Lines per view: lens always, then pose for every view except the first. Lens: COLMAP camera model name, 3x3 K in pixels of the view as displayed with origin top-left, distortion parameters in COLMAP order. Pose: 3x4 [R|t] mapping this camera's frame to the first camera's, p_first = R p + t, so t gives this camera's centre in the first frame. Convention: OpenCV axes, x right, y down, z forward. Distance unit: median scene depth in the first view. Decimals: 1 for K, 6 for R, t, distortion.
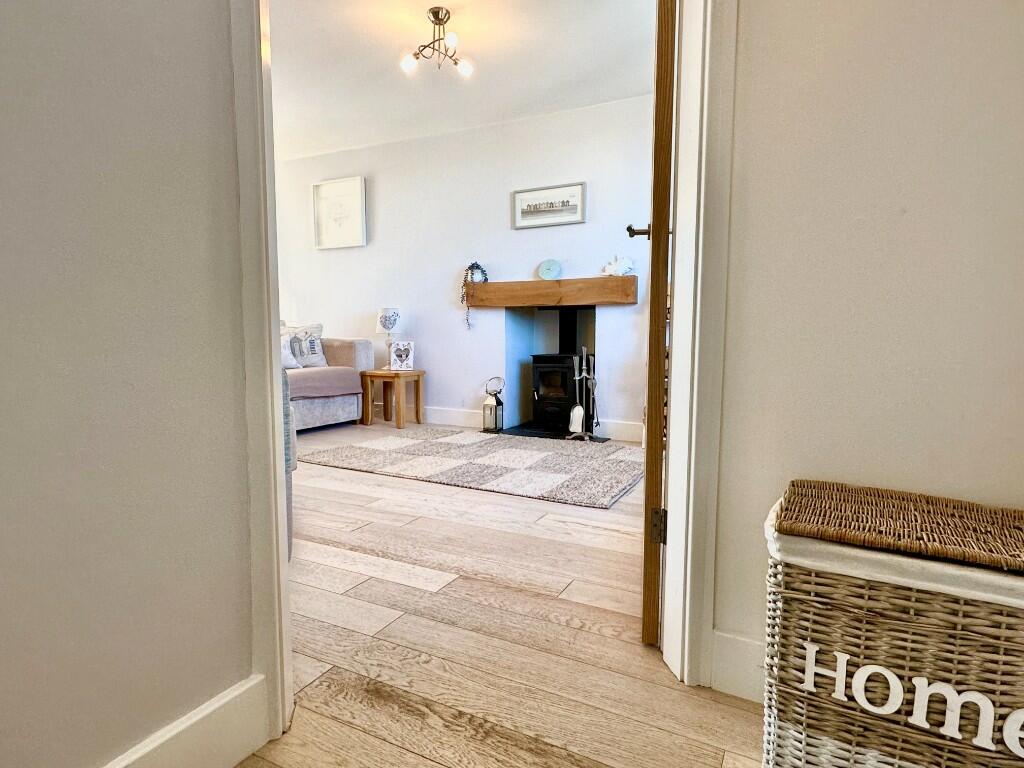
lens RADIAL K [[587.8, 0, 510.5], [0, 587.8, 386.3], [0, 0, 1]] dist [0.001966, 0.000023]
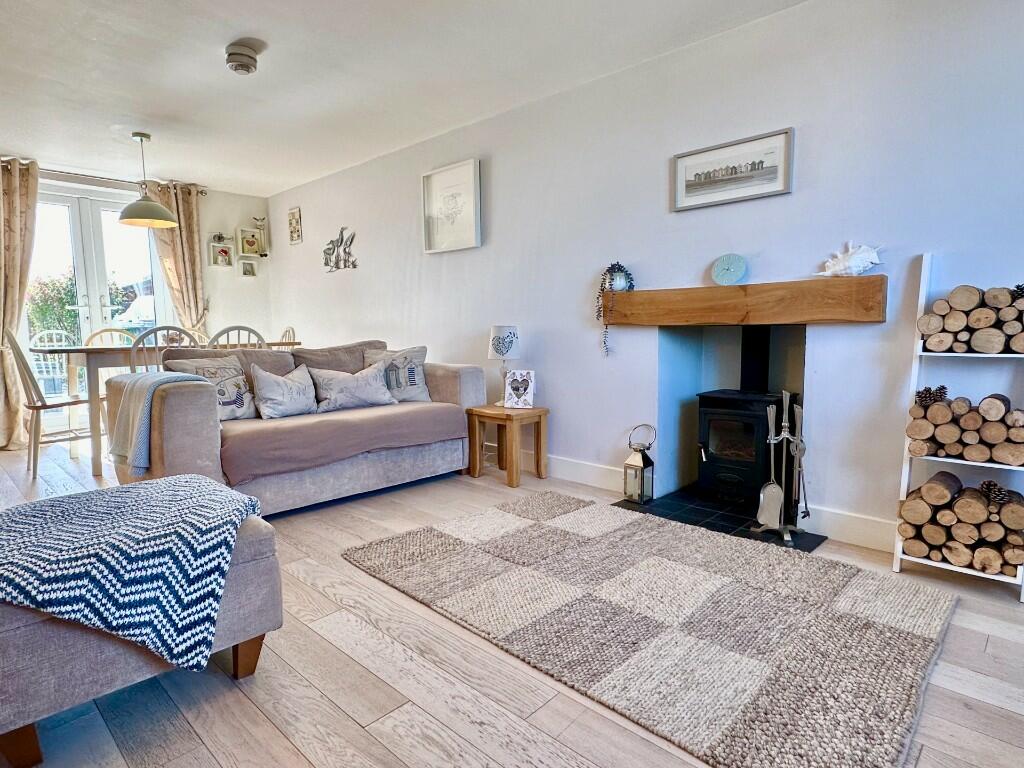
lens RADIAL K [[577.5, 0, 506.1], [0, 577.5, 387.1], [0, 0, 1]] dist [-0.001093, -0.000027]
pose [[0.959315, 0.017249, -0.281811, 0.011140], [-0.013366, 0.999788, 0.015693, -0.069905], [0.282021, -0.011287, 0.959342, 0.291993]]
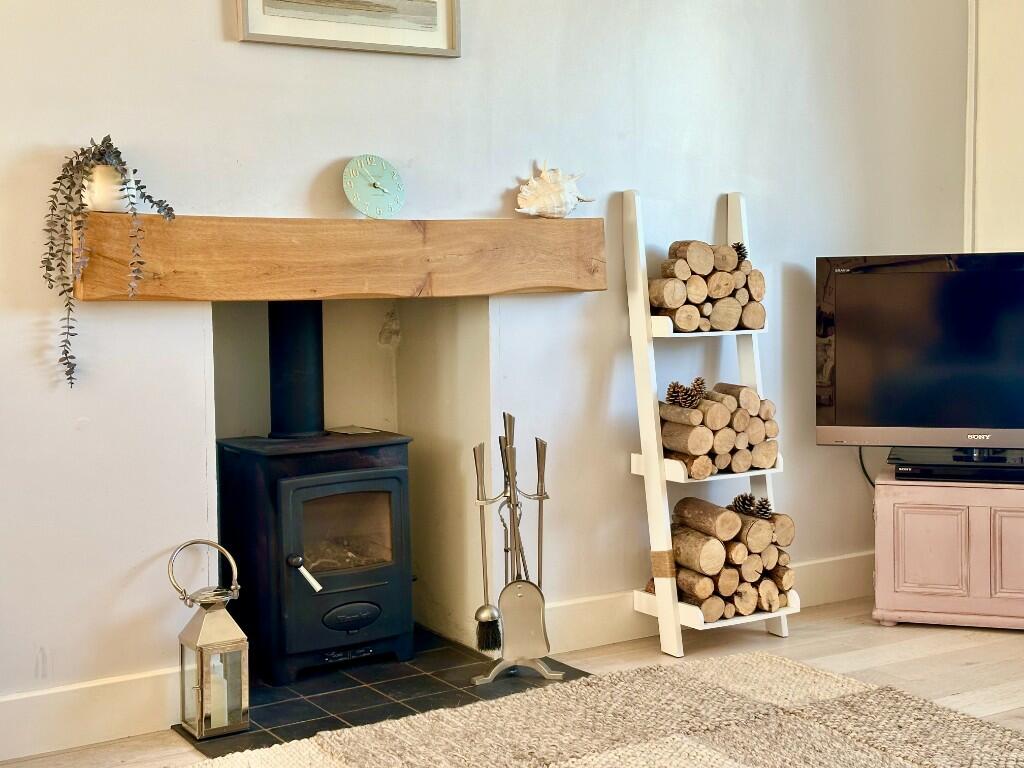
lens RADIAL K [[1433.5, 0, 512.0], [0, 1433.5, 384.0], [0, 0, 1]] dist [0.130770, -0.013912]
pose [[0.496744, -0.076956, 0.864479, -0.557773], [0.094823, 0.994911, 0.034080, -0.103505], [-0.862702, 0.065044, 0.501513, 0.509287]]
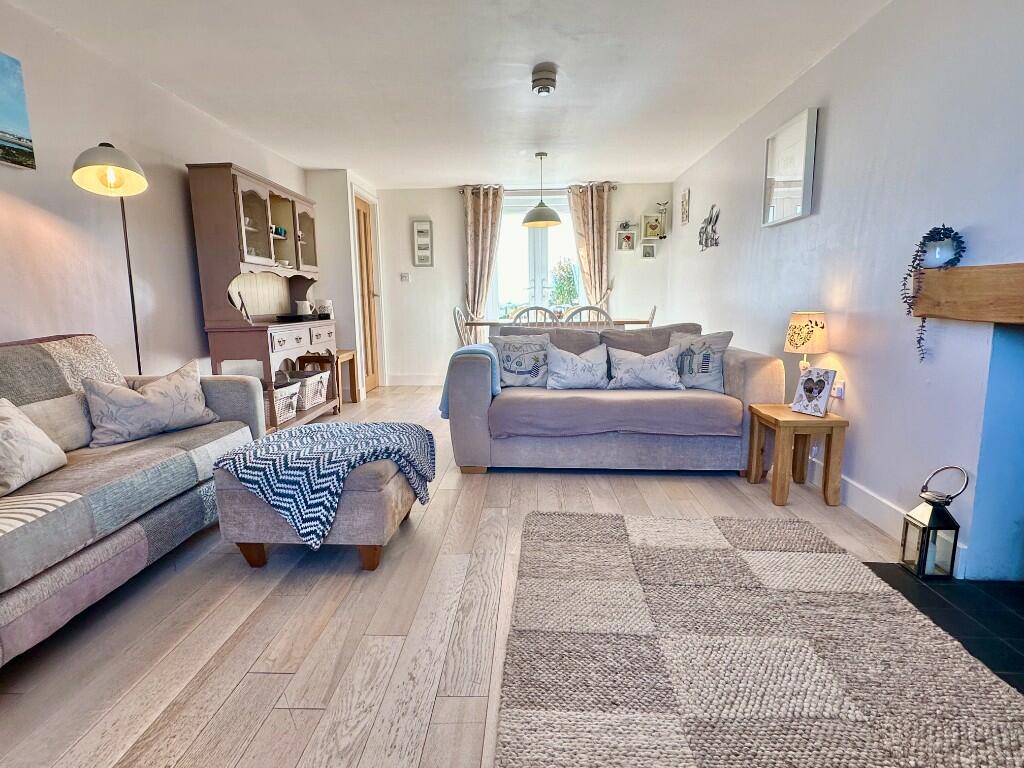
lens RADIAL K [[548.4, 0, 507.3], [0, 548.4, 388.5], [0, 0, 1]] dist [-0.002111, -0.001203]
pose [[0.417001, 0.138651, -0.898269, 0.215215], [-0.072532, 0.990221, 0.119172, -0.106124], [0.906008, 0.015458, 0.422979, 0.486997]]
